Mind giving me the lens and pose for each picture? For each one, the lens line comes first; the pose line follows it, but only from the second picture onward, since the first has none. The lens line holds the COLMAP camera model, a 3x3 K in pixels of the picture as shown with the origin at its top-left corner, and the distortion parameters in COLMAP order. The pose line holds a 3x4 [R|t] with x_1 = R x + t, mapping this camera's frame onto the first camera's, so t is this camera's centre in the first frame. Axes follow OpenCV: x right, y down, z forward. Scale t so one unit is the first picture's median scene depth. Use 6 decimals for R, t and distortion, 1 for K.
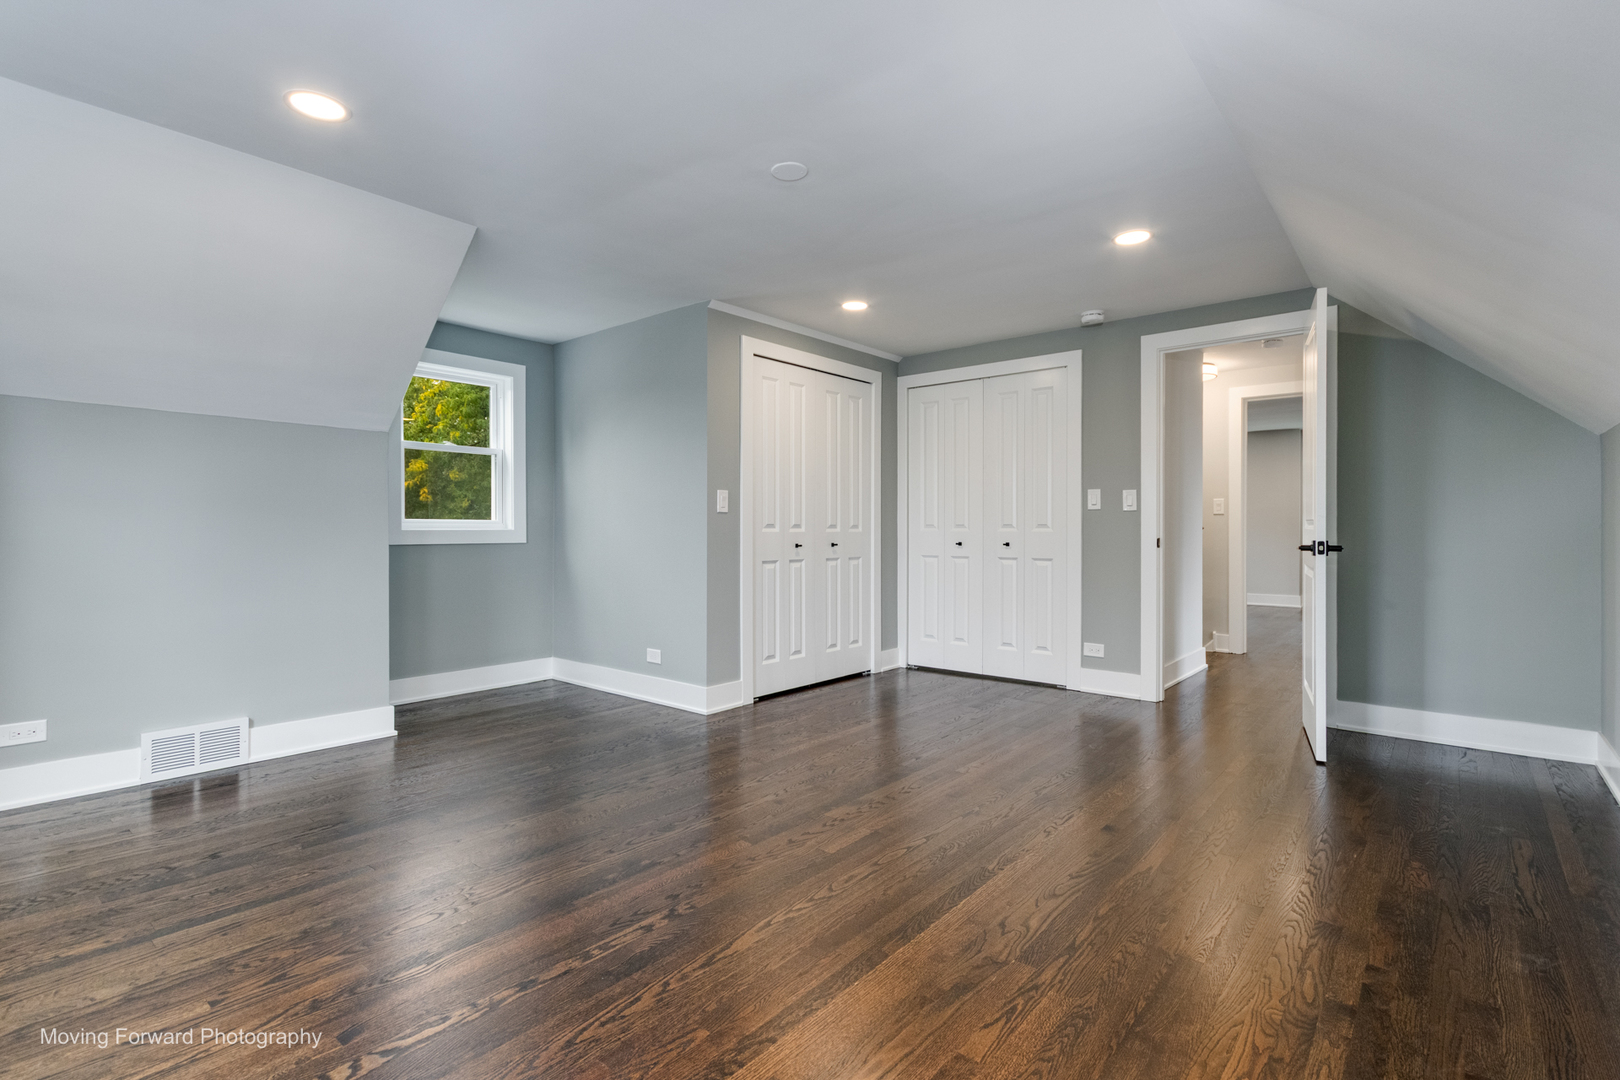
lens RADIAL K [[754.2, 0, 812.3], [0, 754.2, 538.6], [0, 0, 1]] dist [0.001578, 0.000006]
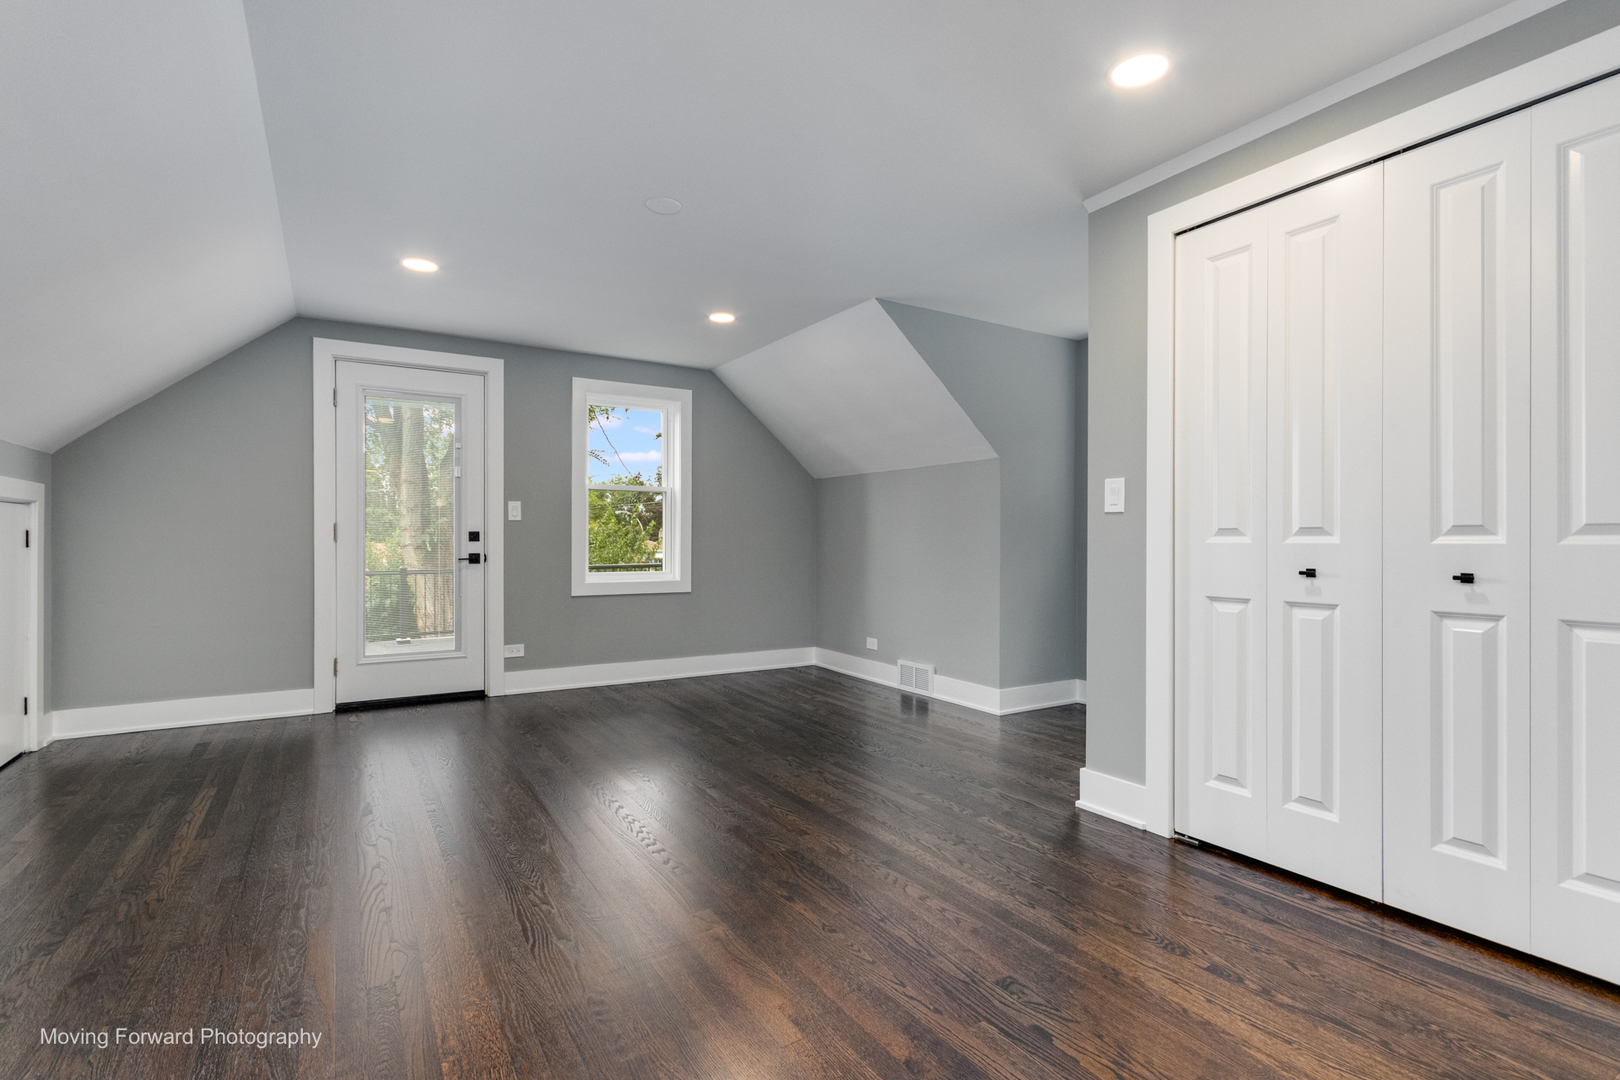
lens RADIAL K [[754.2, 0, 812.3], [0, 754.2, 538.6], [0, 0, 1]] dist [0.001578, 0.000006]
pose [[-0.318696, -0.000506, -0.947857, 0.749390], [0.002077, 0.999997, -0.001233, -0.016632], [0.947855, -0.002362, -0.318694, 1.244361]]
